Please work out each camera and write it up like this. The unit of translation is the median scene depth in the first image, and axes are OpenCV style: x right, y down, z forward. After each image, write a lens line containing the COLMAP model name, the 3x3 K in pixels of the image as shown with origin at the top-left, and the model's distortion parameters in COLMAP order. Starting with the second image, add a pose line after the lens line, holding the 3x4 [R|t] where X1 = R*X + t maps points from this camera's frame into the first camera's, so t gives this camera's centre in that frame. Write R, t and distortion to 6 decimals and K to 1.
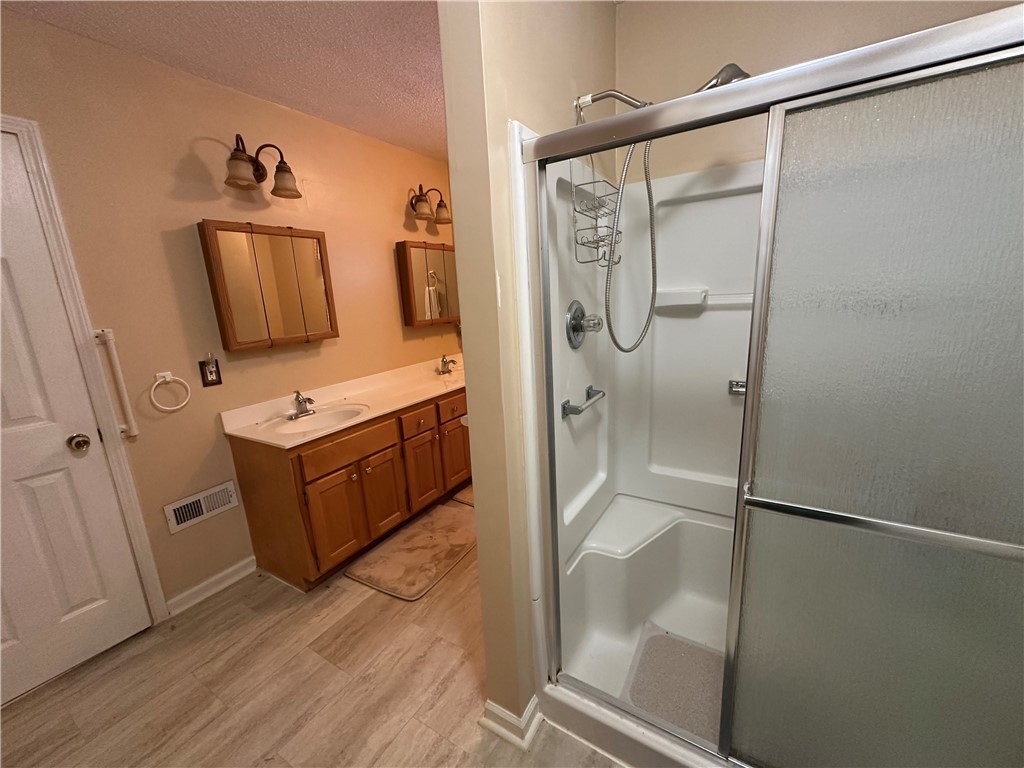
lens RADIAL K [[408.3, 0, 512.4], [0, 408.3, 383.8], [0, 0, 1]] dist [-0.005976, 0.001515]
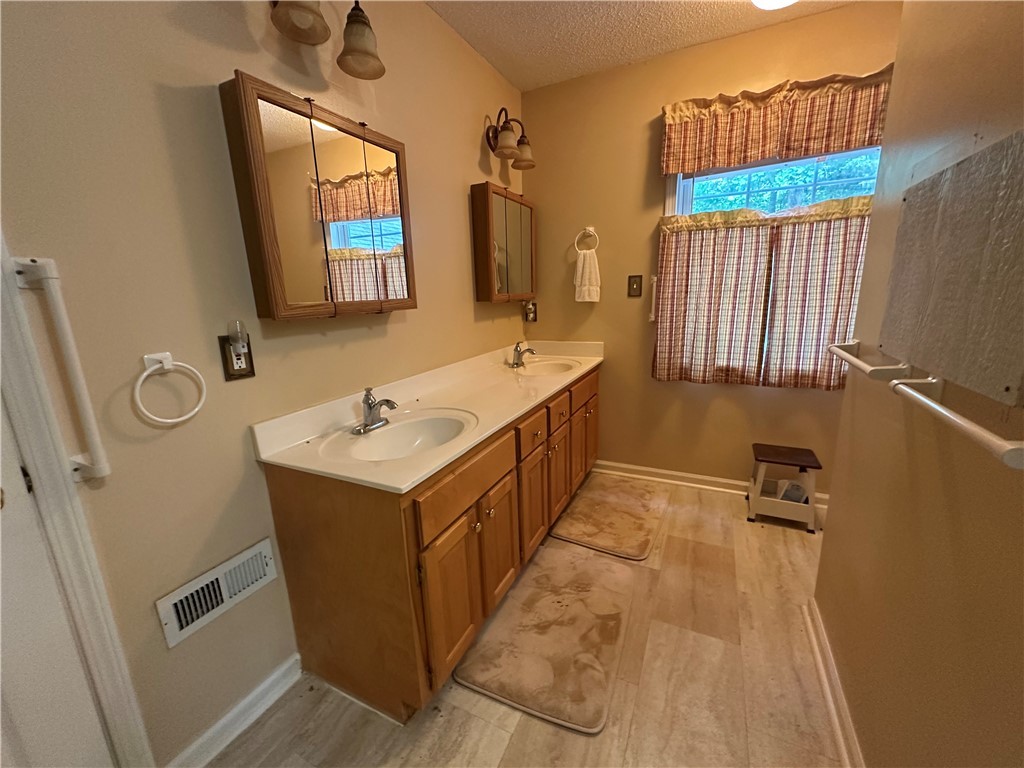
lens RADIAL K [[408.3, 0, 512.1], [0, 408.3, 383.7], [0, 0, 1]] dist [-0.005976, 0.001515]
pose [[0.995998, -0.000769, 0.089376, -0.387606], [0.000767, 1.000000, 0.000055, 0.010970], [-0.089376, 0.000014, 0.995998, 0.374743]]
